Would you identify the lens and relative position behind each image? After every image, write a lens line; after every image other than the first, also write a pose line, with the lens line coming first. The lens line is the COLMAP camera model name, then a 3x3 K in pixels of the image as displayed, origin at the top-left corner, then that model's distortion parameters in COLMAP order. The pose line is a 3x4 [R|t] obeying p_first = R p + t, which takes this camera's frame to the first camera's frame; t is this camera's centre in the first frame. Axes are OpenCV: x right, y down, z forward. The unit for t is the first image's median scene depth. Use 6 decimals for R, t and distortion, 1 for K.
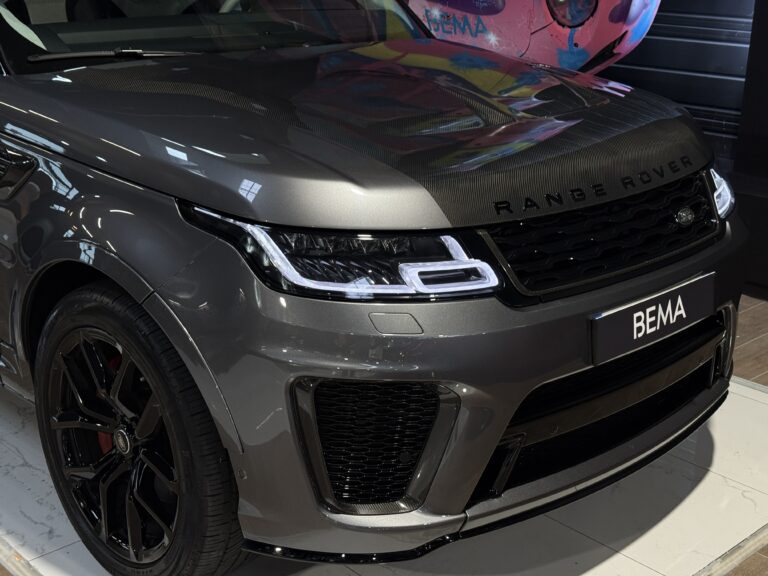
lens RADIAL K [[1058.0, 0, 384.0], [0, 1058.0, 288.0], [0, 0, 1]] dist [0.139655, -0.040684]
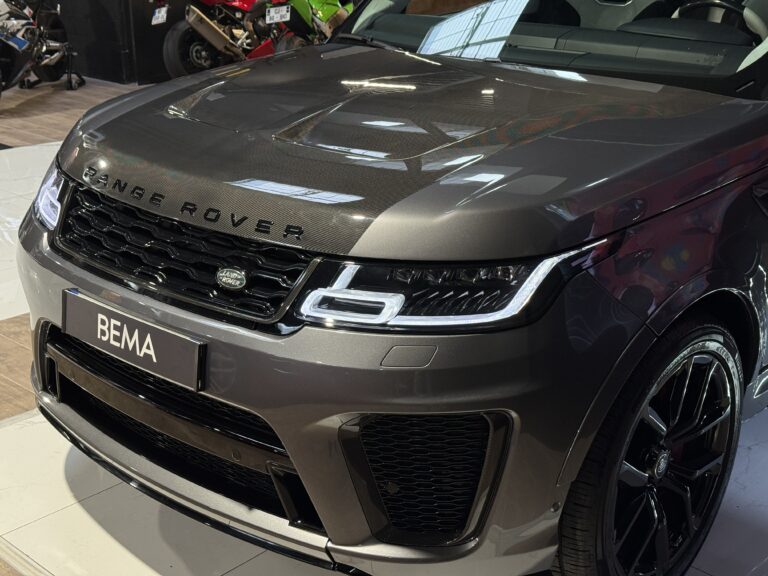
lens RADIAL K [[1058.0, 0, 384.0], [0, 1058.0, 288.0], [0, 0, 1]] dist [0.139655, -0.040684]
pose [[0.083149, 0.321760, -0.943163, 1.188774], [-0.333698, 0.900791, 0.277886, -0.365593], [0.939006, 0.291626, 0.182270, 1.036496]]
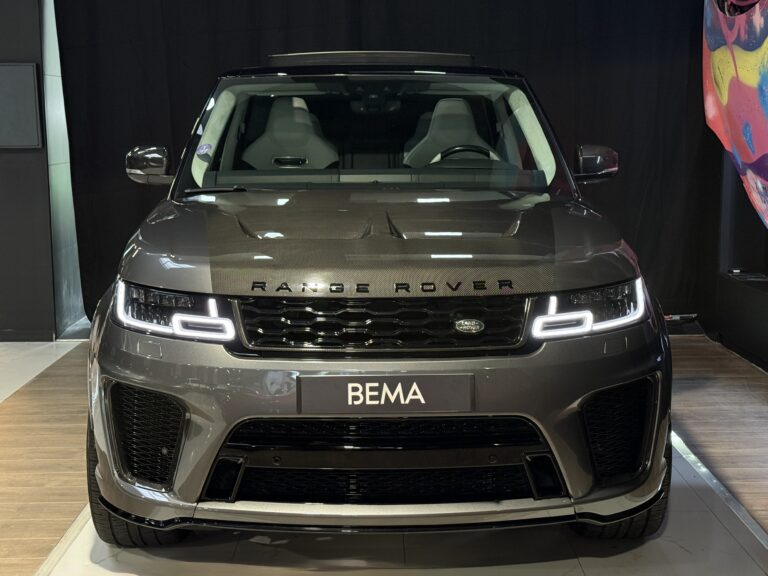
lens RADIAL K [[1282.8, 0, 384.0], [0, 1282.8, 288.0], [0, 0, 1]] dist [-0.010118, 0.035841]
pose [[0.730800, 0.064040, -0.679581, 1.249083], [-0.200153, 0.971931, -0.123648, 0.090960], [0.652588, 0.226382, 0.723105, -0.085317]]
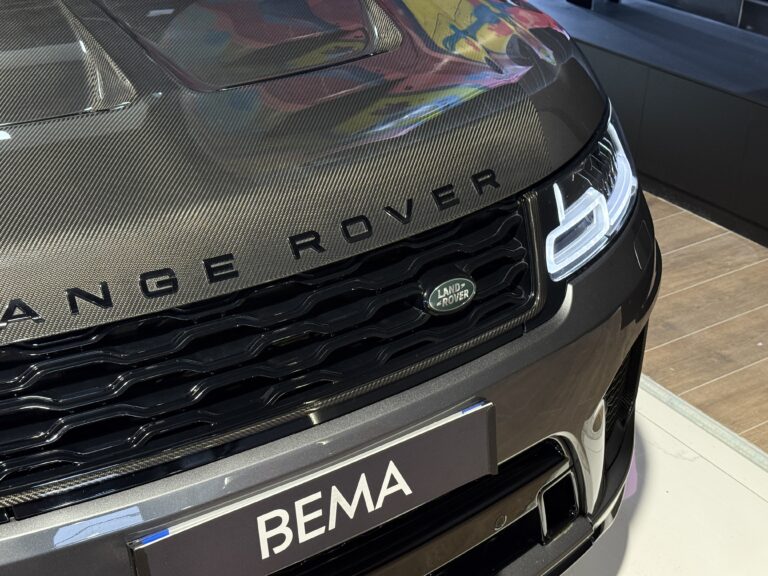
lens RADIAL K [[1058.0, 0, 384.0], [0, 1058.0, 288.0], [0, 0, 1]] dist [0.139655, -0.040684]
pose [[0.981701, 0.074382, -0.175301, 0.368195], [-0.043583, 0.983886, 0.173404, -0.173882], [0.185374, -0.162591, 0.969124, 0.512333]]
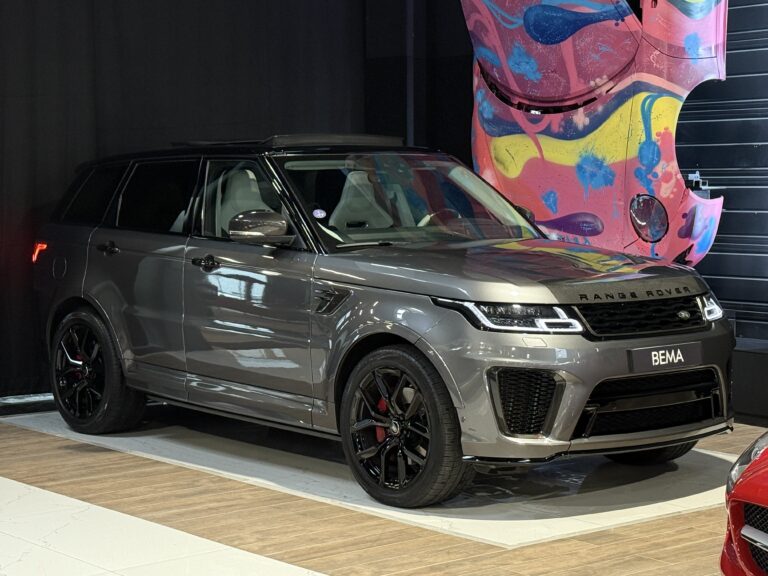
lens RADIAL K [[1606.8, 0, 365.8], [0, 1606.8, 289.0], [0, 0, 1]] dist [0.036360, 0.105214]
pose [[0.996862, -0.020064, -0.076580, -0.069402], [-0.000303, 0.966375, -0.257136, 0.676740], [0.079164, 0.256352, 0.963336, -1.966457]]
